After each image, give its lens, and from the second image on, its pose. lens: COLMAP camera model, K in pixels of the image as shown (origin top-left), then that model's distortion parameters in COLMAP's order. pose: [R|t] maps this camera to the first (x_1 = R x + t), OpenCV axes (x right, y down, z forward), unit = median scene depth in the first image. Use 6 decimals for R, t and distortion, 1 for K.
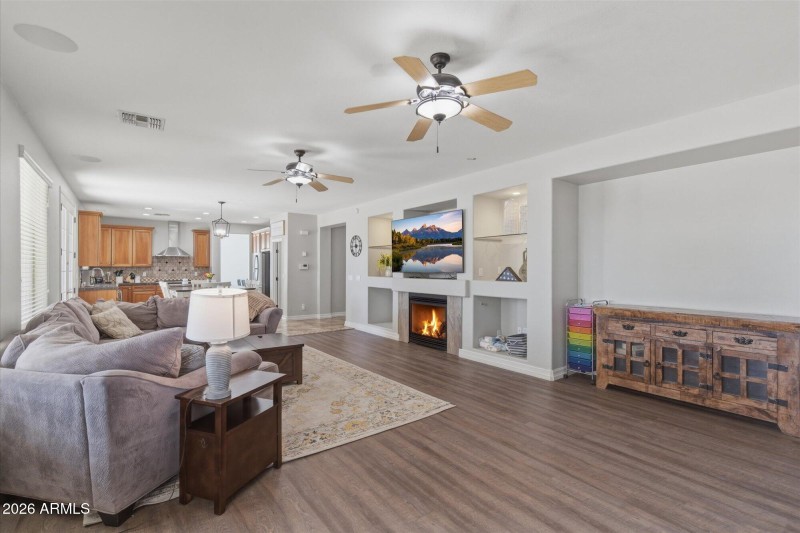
lens RADIAL K [[363.5, 0, 401.0], [0, 363.5, 265.4], [0, 0, 1]] dist [-0.001716, -0.000026]
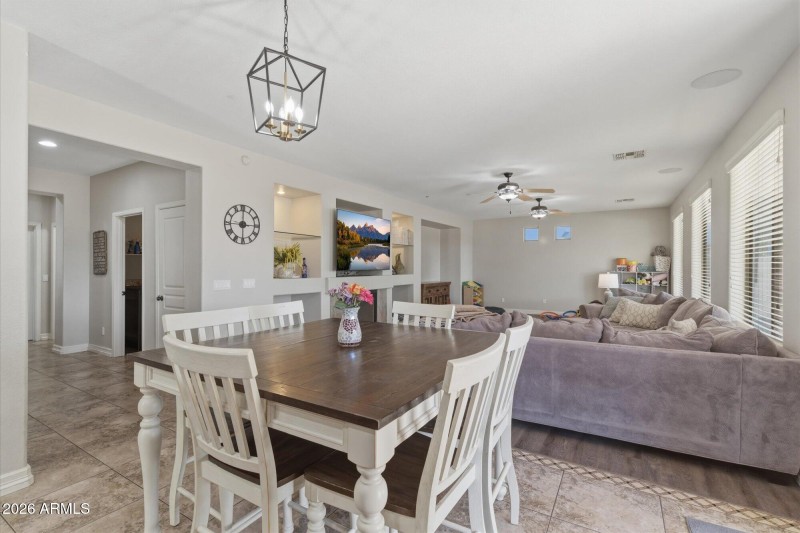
lens RADIAL K [[366.3, 0, 400.0], [0, 366.3, 266.5], [0, 0, 1]] dist [-0.000051, -0.000020]
pose [[-0.366415, -0.001341, 0.930451, -1.247536], [-0.009452, 0.999953, -0.002281, 0.013871], [-0.930404, -0.009631, -0.366410, 1.713516]]
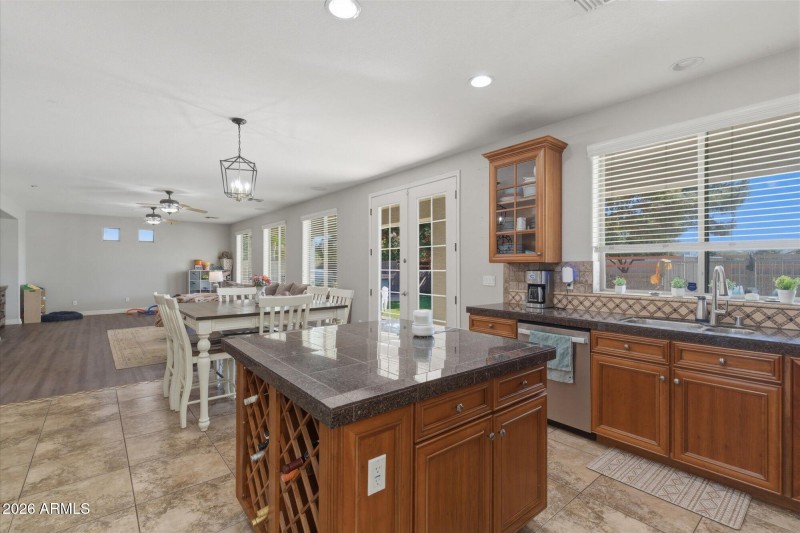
lens RADIAL K [[363.5, 0, 401.0], [0, 363.5, 265.4], [0, 0, 1]] dist [-0.001716, -0.000026]
pose [[-0.998849, -0.000131, -0.047962, -1.133420], [0.000351, 0.999950, -0.010040, 0.018924], [0.047961, -0.010046, -0.998799, 2.467099]]
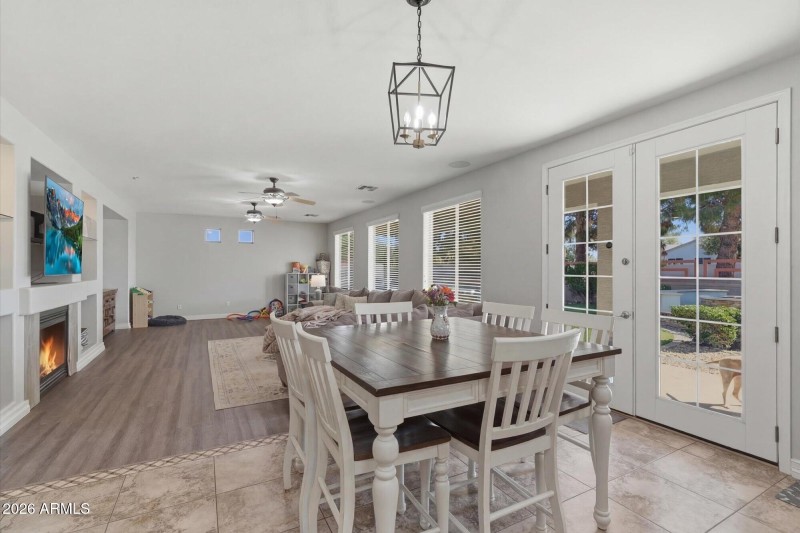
lens RADIAL K [[366.3, 0, 400.0], [0, 366.3, 266.5], [0, 0, 1]] dist [-0.000051, -0.000020]
pose [[-0.987721, -0.002335, 0.156212, -0.875769], [-0.004790, 0.999871, -0.015343, 0.015525], [-0.156156, -0.015903, -0.987604, 2.097192]]
